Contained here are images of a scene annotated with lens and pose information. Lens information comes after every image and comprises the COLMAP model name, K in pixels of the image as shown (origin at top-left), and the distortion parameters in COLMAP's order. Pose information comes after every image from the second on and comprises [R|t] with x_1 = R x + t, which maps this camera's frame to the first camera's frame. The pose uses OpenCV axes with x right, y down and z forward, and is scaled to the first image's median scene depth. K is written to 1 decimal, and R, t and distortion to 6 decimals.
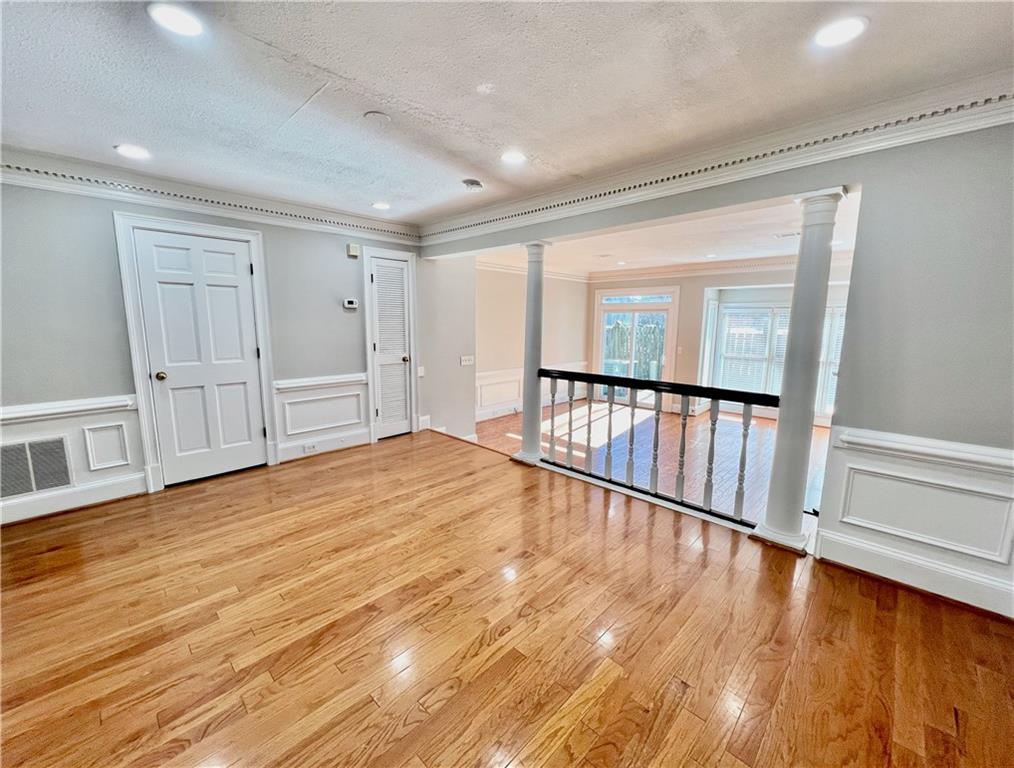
lens RADIAL K [[404.1, 0, 507.0], [0, 404.1, 384.0], [0, 0, 1]] dist [-0.000690, -0.000190]
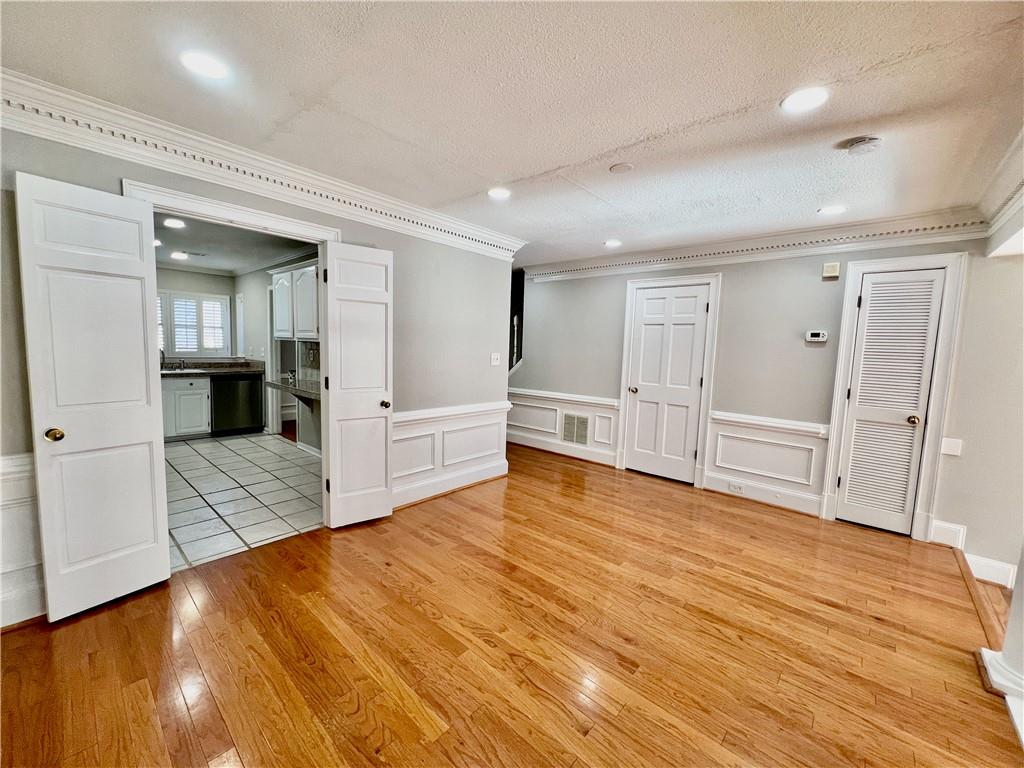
lens RADIAL K [[412.5, 0, 512.0], [0, 412.5, 384.0], [0, 0, 1]] dist [-0.001123, 0.000227]
pose [[0.046782, 0.088747, -0.994955, 0.502126], [-0.187727, 0.979079, 0.078504, -0.066775], [0.981107, 0.183107, 0.062464, 0.440914]]
